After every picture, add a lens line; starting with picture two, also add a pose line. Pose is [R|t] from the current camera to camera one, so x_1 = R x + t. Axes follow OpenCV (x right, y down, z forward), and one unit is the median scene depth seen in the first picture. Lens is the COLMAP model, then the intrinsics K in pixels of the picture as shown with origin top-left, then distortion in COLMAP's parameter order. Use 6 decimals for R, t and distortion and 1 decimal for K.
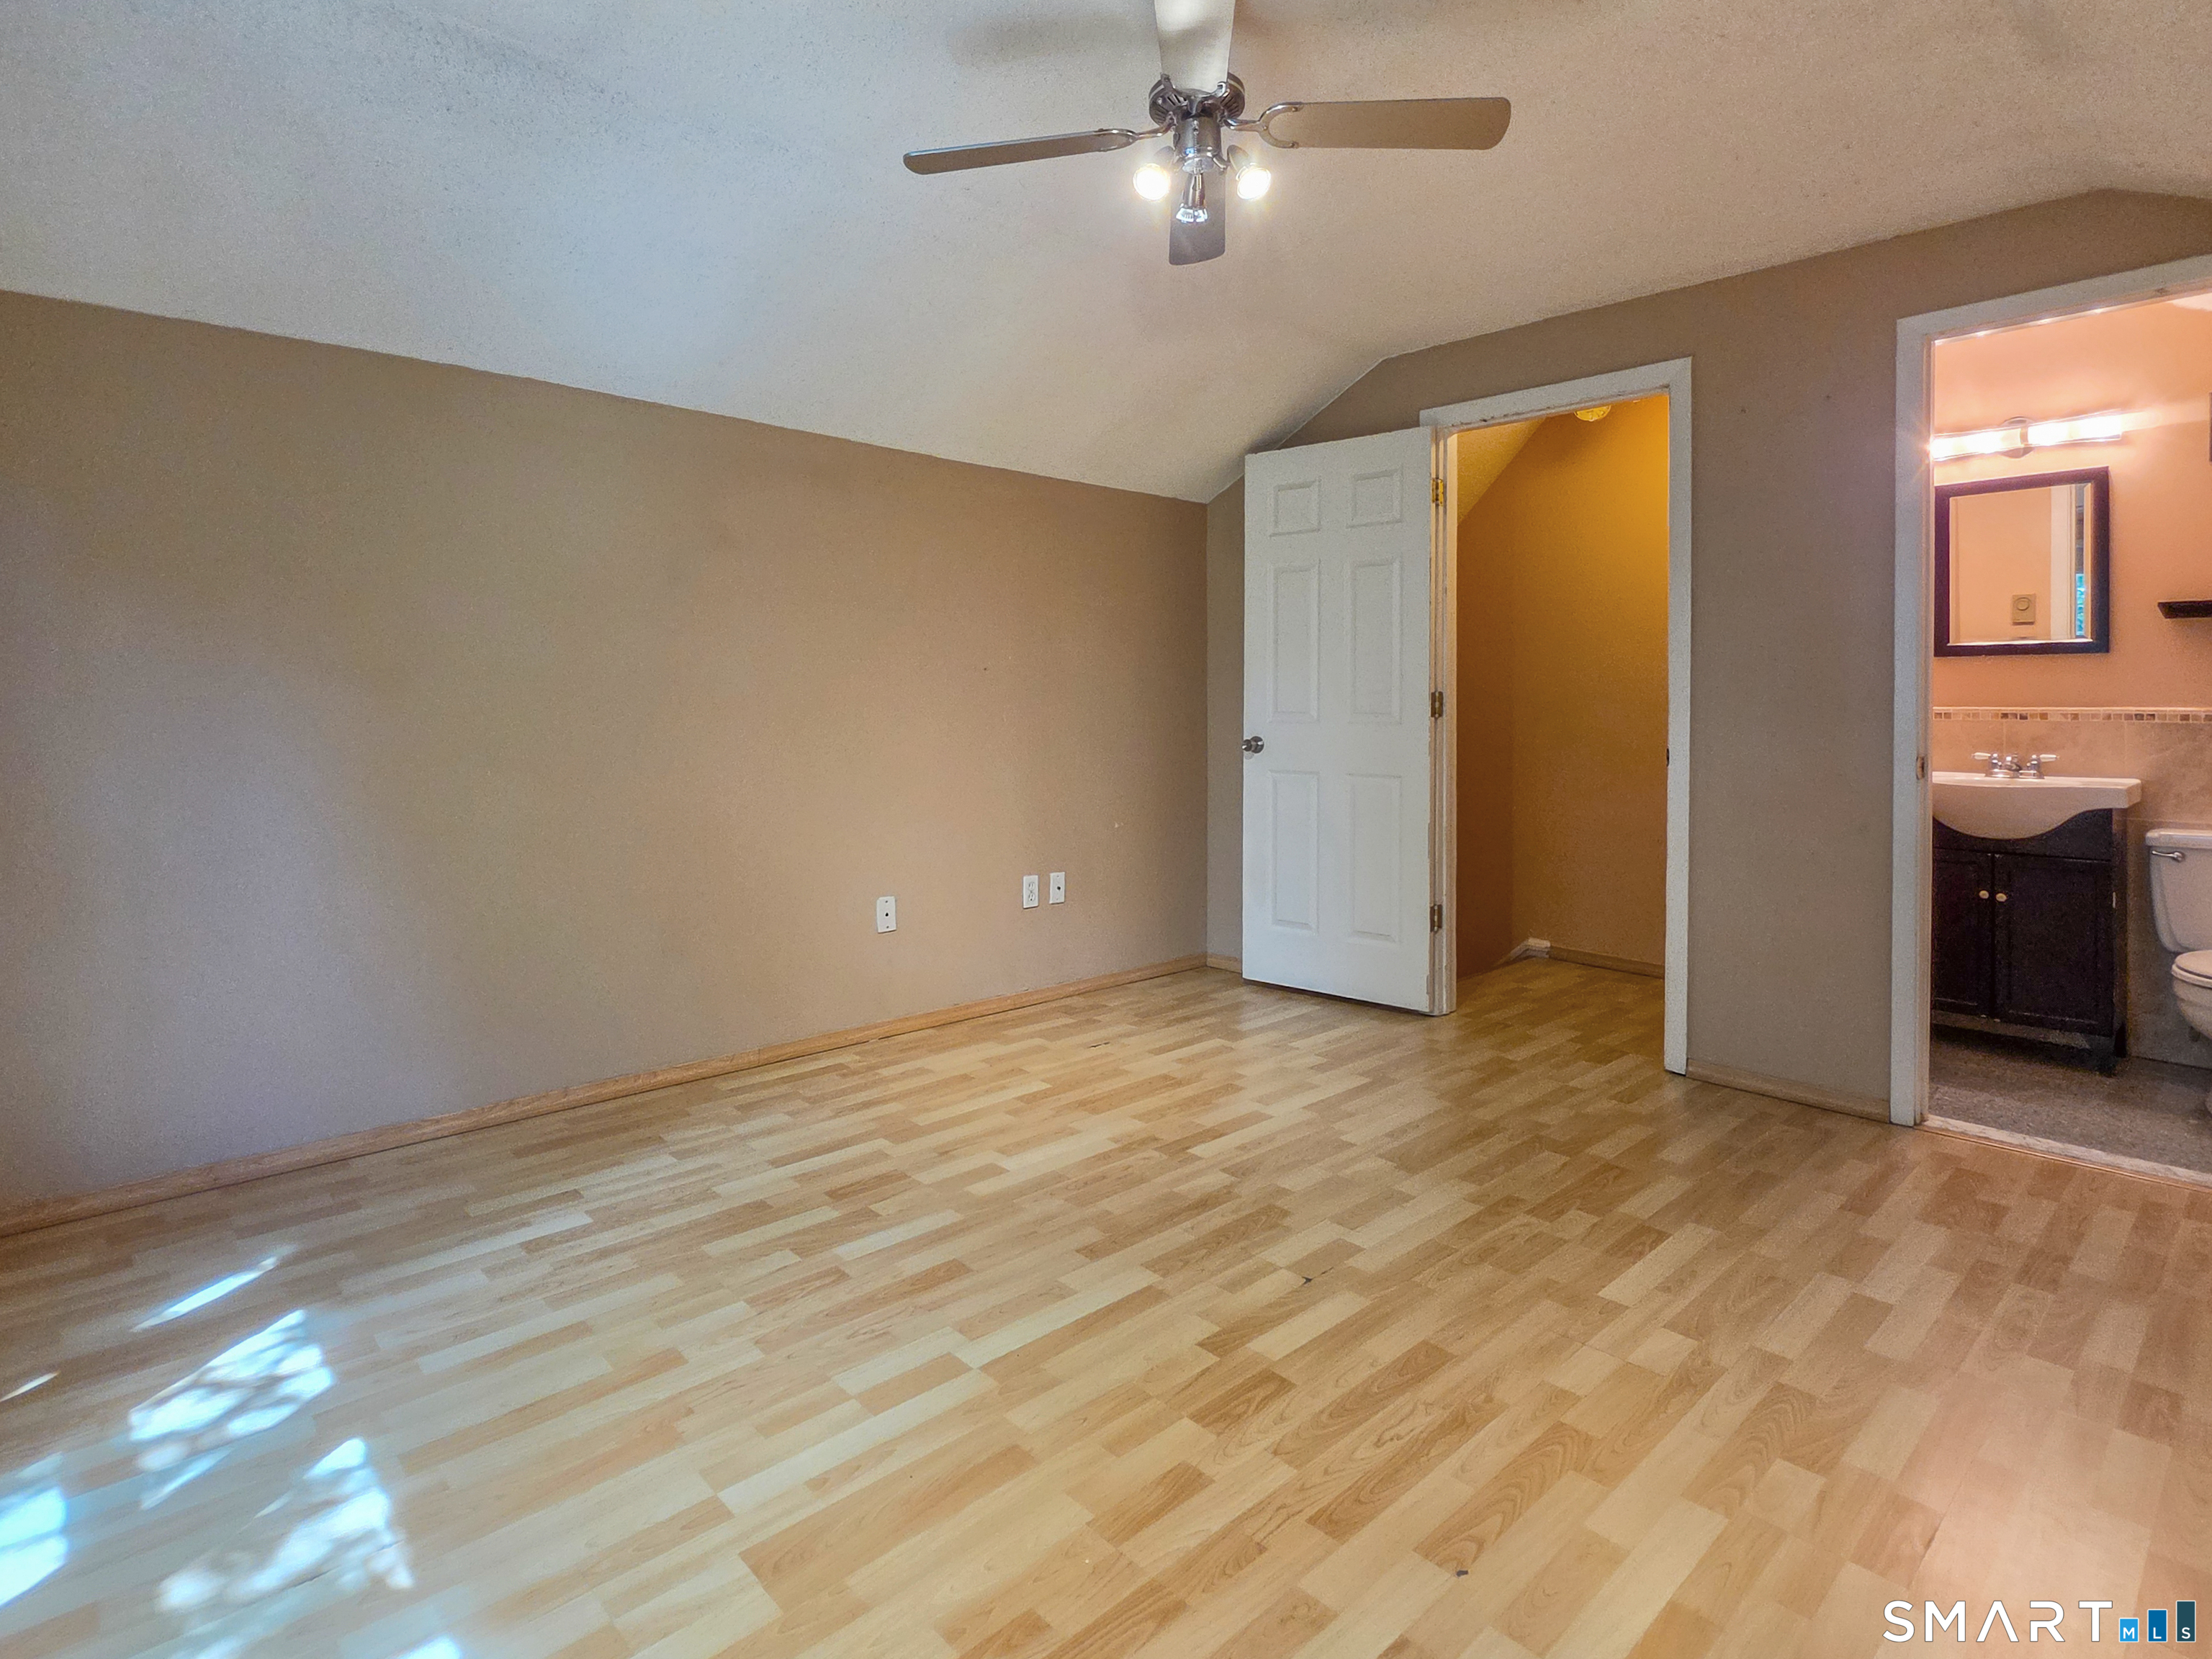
lens RADIAL K [[1129.3, 0, 1091.8], [0, 1129.3, 705.5], [0, 0, 1]] dist [-0.004102, -0.001574]
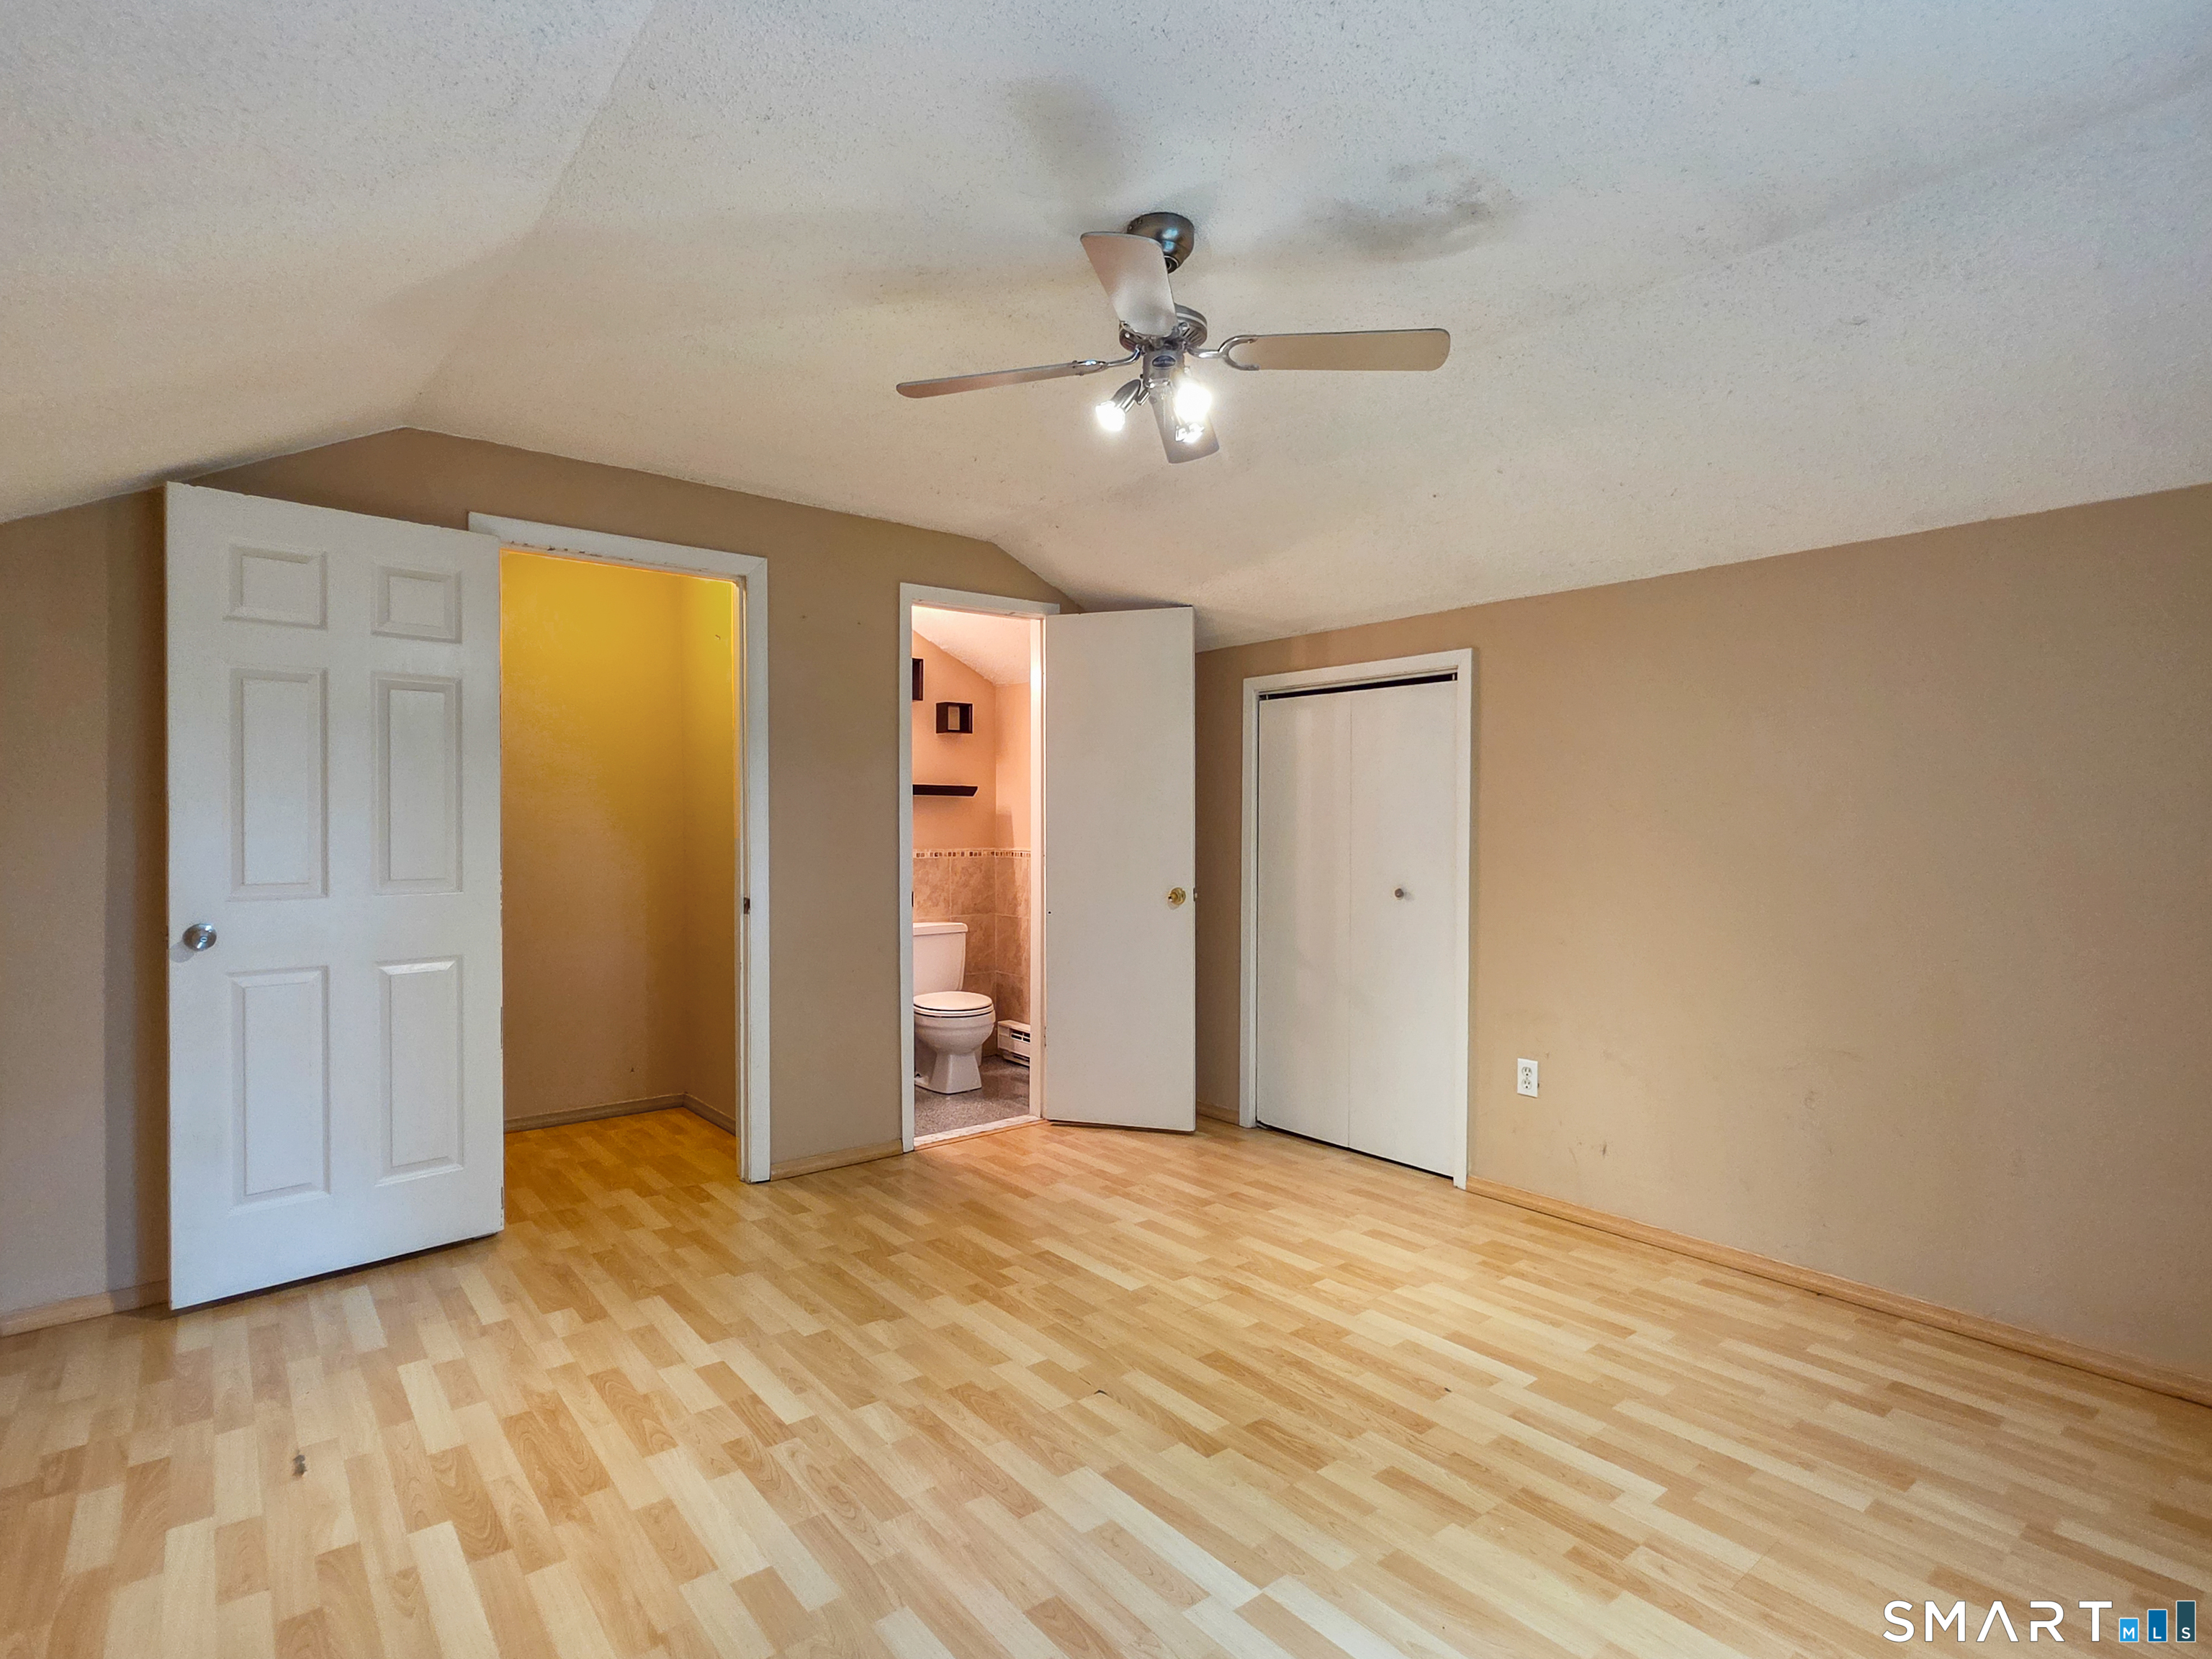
lens RADIAL K [[1129.3, 0, 1055.0], [0, 1129.3, 815.7], [0, 0, 1]] dist [-0.004102, -0.001574]
pose [[0.090756, 0.002430, 0.995870, -0.700597], [0.005427, 0.999981, -0.002934, -0.046492], [-0.995858, 0.005671, 0.090741, 0.705215]]
